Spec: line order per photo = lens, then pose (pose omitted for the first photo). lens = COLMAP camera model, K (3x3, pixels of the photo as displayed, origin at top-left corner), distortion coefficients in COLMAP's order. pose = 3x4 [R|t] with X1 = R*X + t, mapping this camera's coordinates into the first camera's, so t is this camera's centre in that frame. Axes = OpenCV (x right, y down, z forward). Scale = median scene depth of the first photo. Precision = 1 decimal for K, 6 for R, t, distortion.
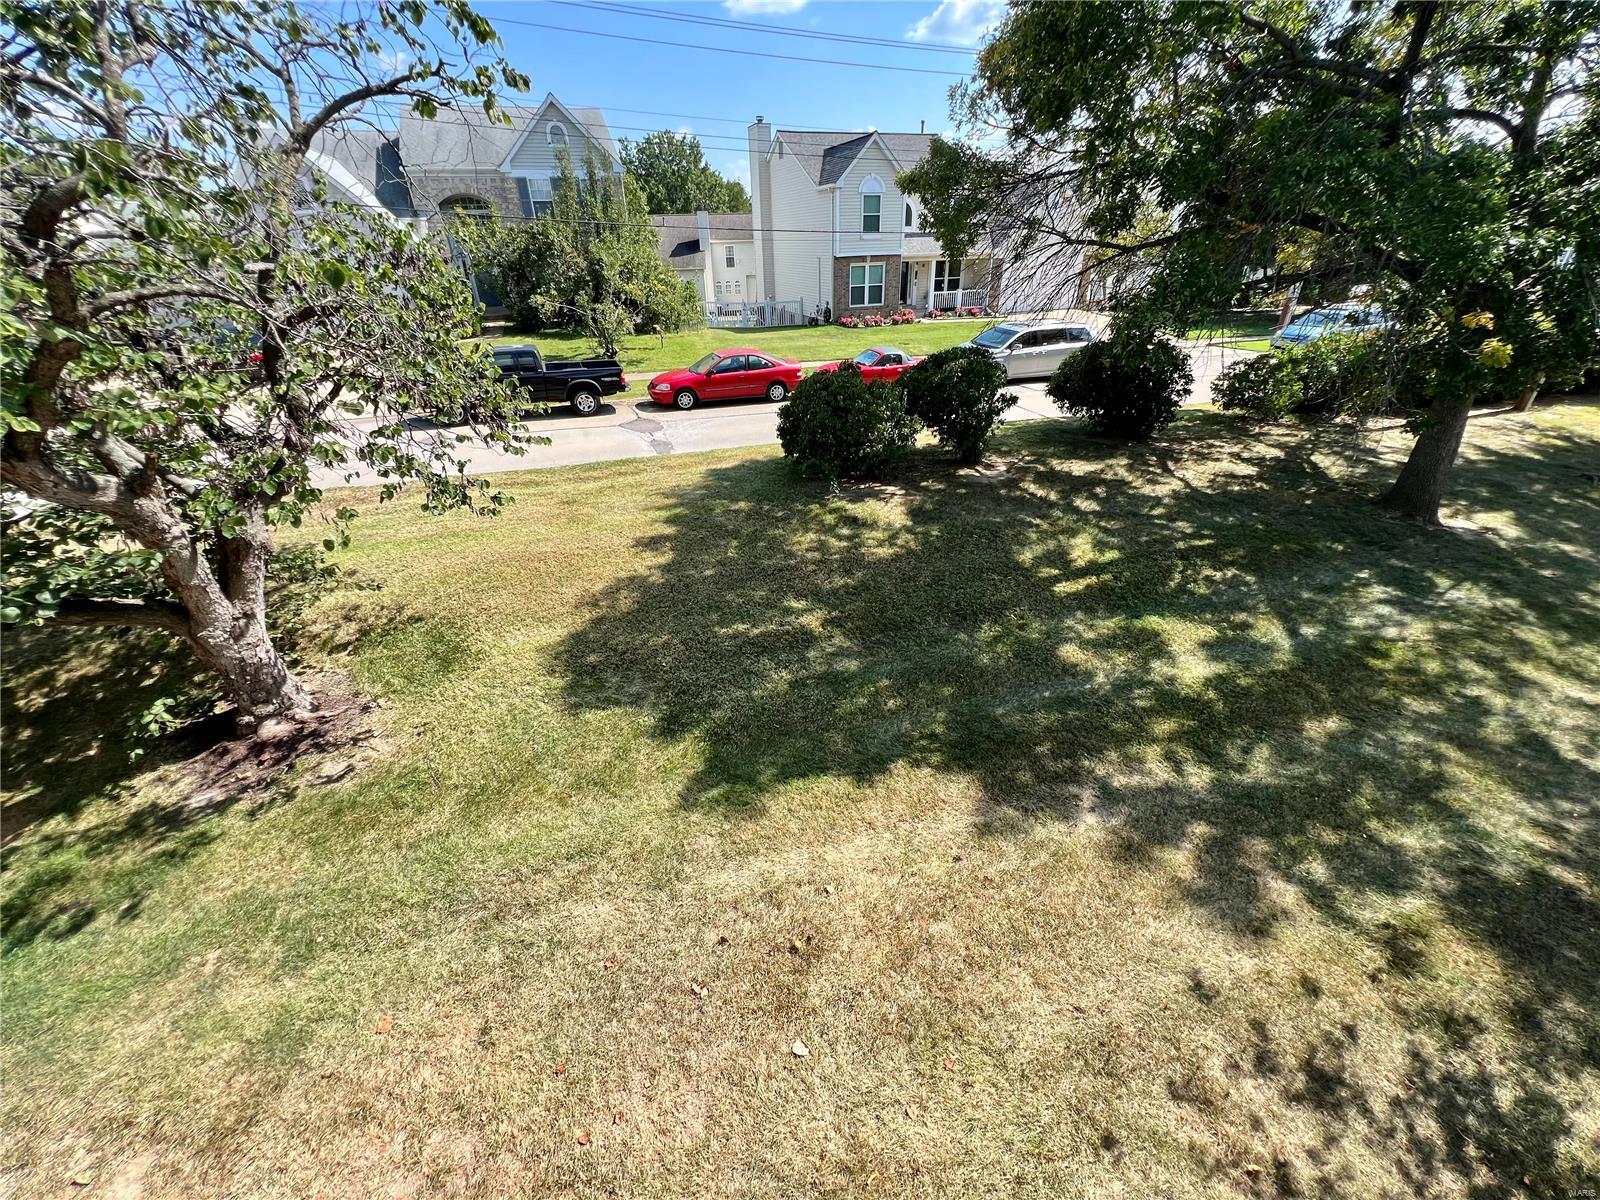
lens RADIAL K [[638.3, 0, 799.2], [0, 638.3, 599.7], [0, 0, 1]] dist [-0.002717, 0.000536]
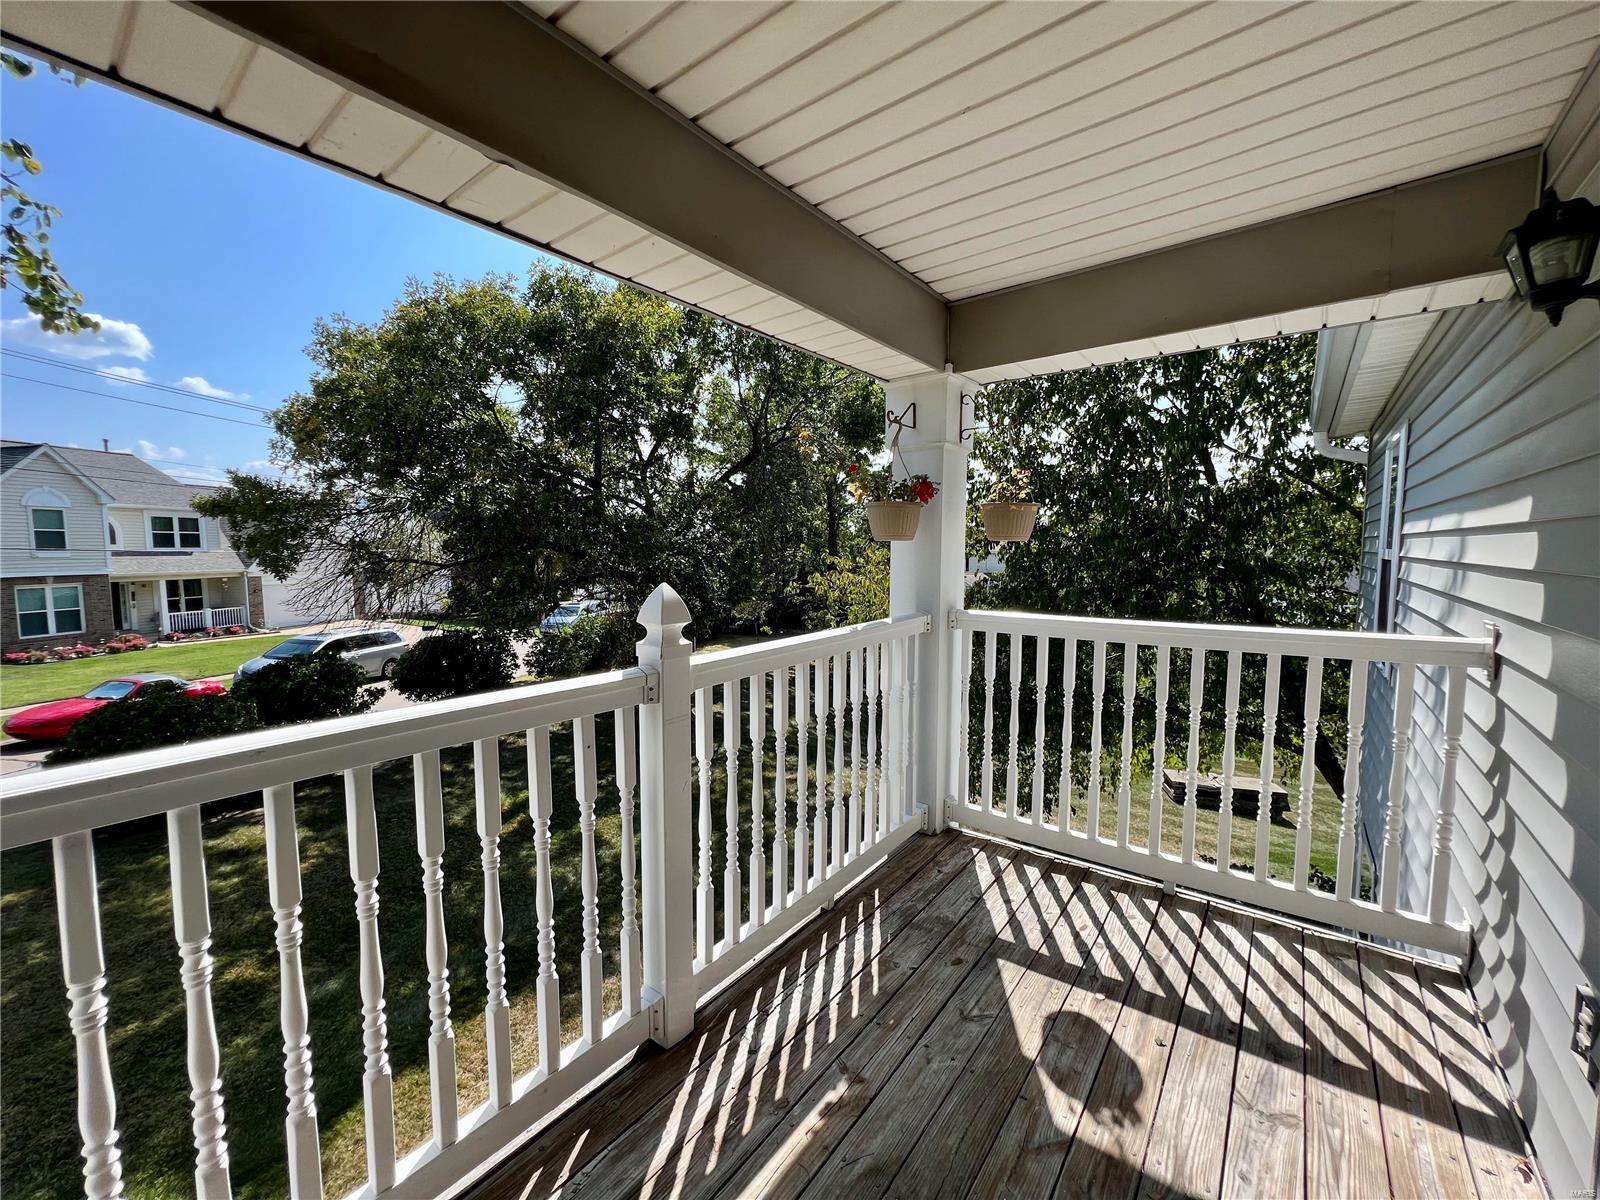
lens RADIAL K [[638.3, 0, 799.3], [0, 638.3, 595.0], [0, 0, 1]] dist [-0.002717, 0.000536]
pose [[0.520080, -0.041909, 0.853089, -0.242308], [0.416271, 0.884581, -0.210320, 0.064641], [-0.745812, 0.464499, 0.477499, -0.107682]]
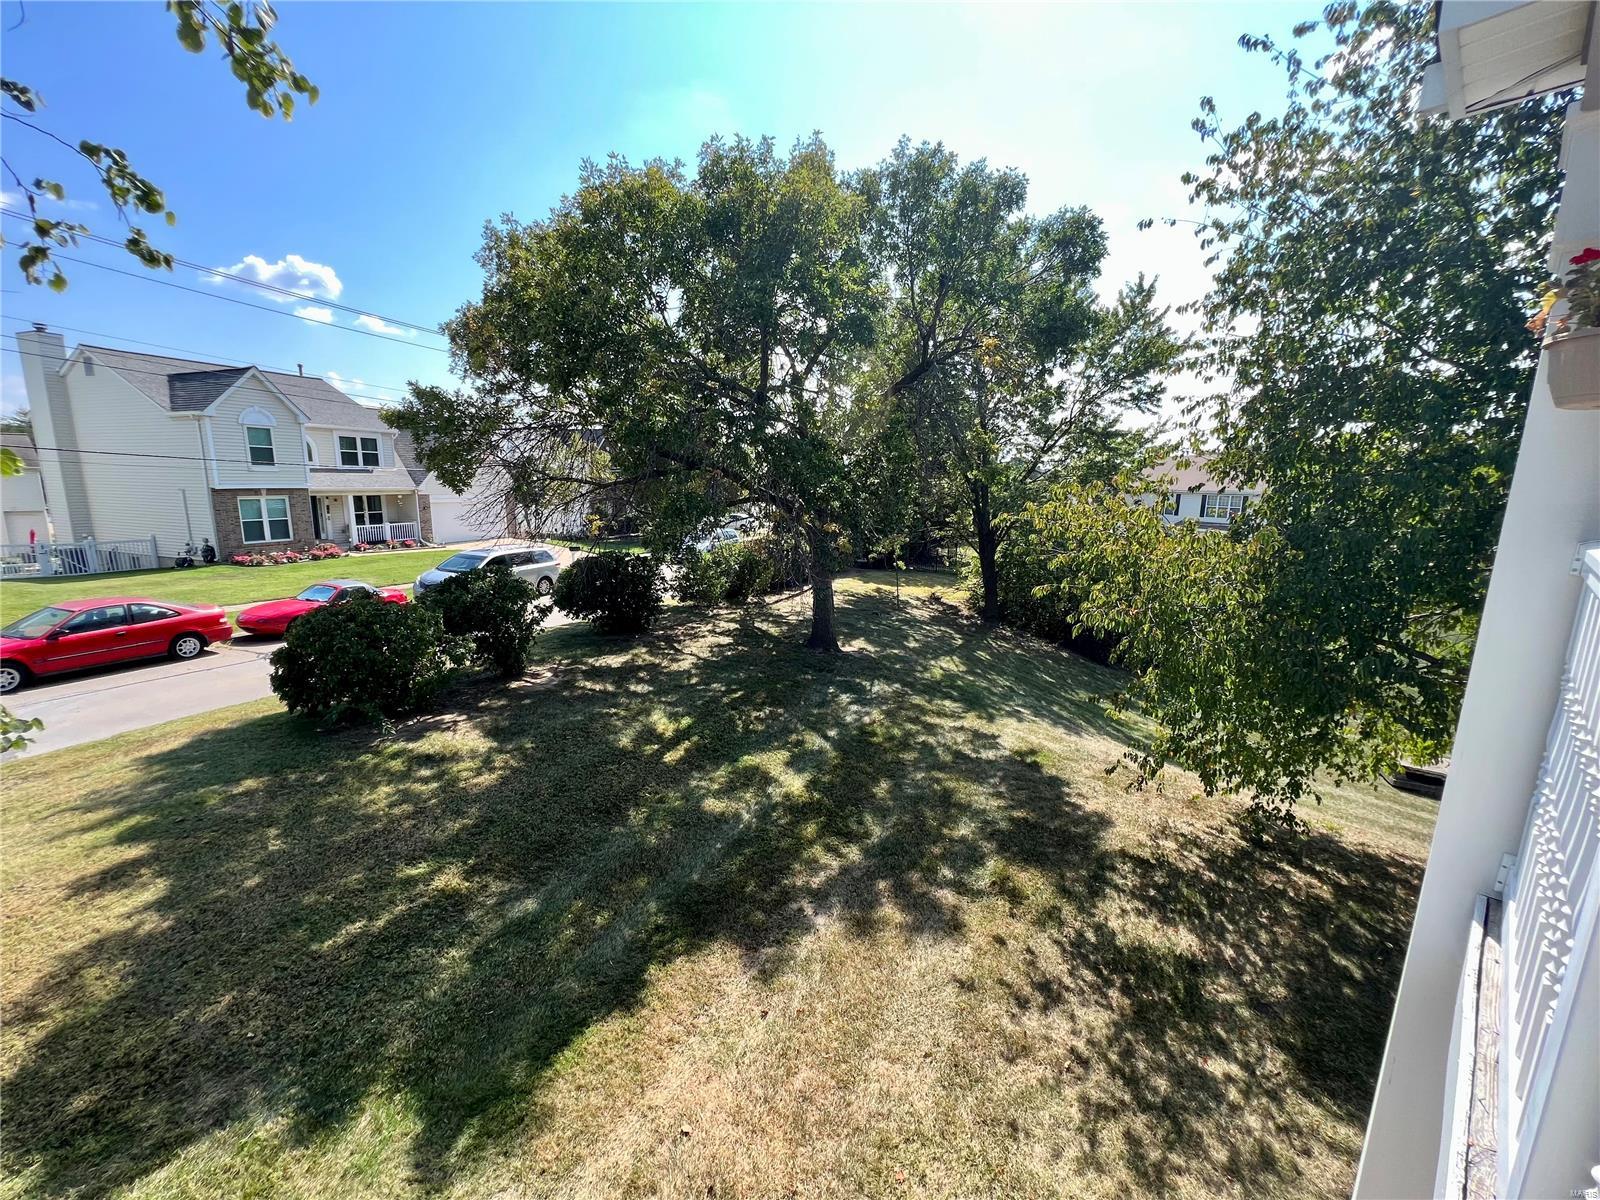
lens RADIAL K [[638.3, 0, 801.3], [0, 638.3, 595.6], [0, 0, 1]] dist [-0.002717, 0.000536]
pose [[0.657381, -0.099292, 0.746988, -0.221568], [0.343798, 0.921621, -0.180052, -0.000039], [-0.670562, 0.375176, 0.639992, 0.042284]]
